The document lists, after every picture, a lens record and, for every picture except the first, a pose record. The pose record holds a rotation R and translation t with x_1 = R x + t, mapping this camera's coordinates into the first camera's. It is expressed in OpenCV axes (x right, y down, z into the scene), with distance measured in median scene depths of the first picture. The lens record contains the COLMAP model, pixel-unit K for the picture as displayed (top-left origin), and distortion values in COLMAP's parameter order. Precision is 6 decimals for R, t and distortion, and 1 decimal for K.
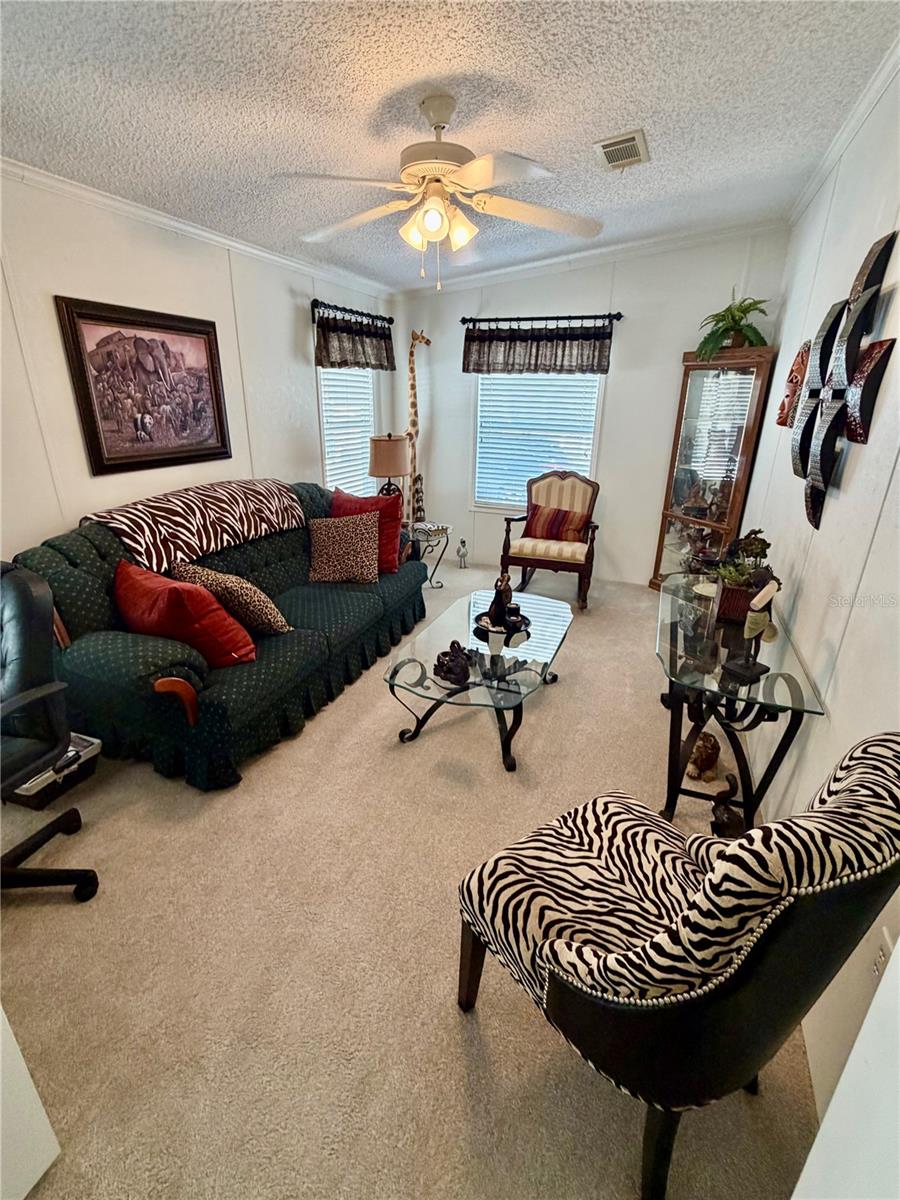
lens RADIAL K [[553.4, 0, 446.1], [0, 553.4, 603.7], [0, 0, 1]] dist [0.002698, 0.000057]
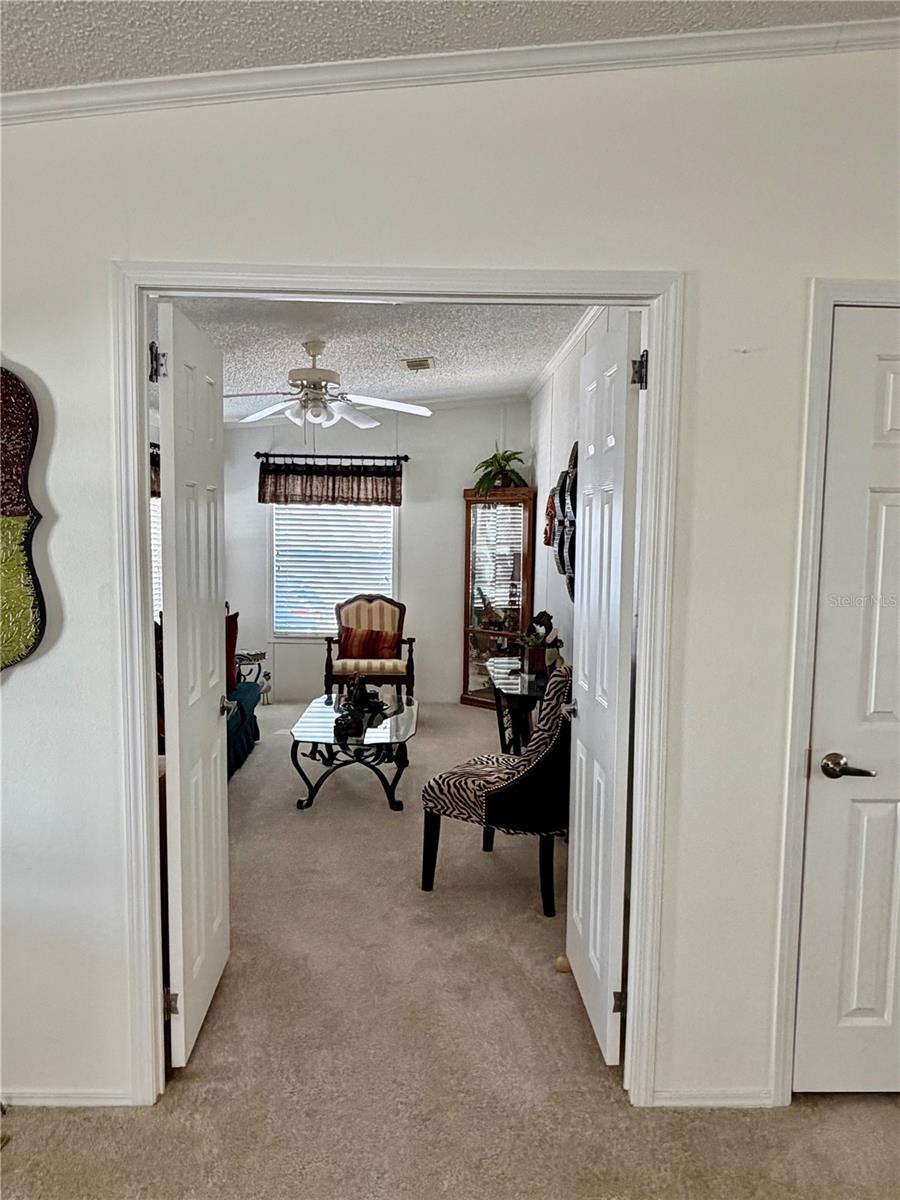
lens RADIAL K [[842.7, 0, 449.0], [0, 842.7, 598.6], [0, 0, 1]] dist [0.005085, -0.006338]
pose [[0.922079, -0.031500, 0.385718, -0.273056], [0.135165, 0.960129, -0.244709, 0.181055], [-0.362631, 0.277777, 0.889572, -0.465782]]
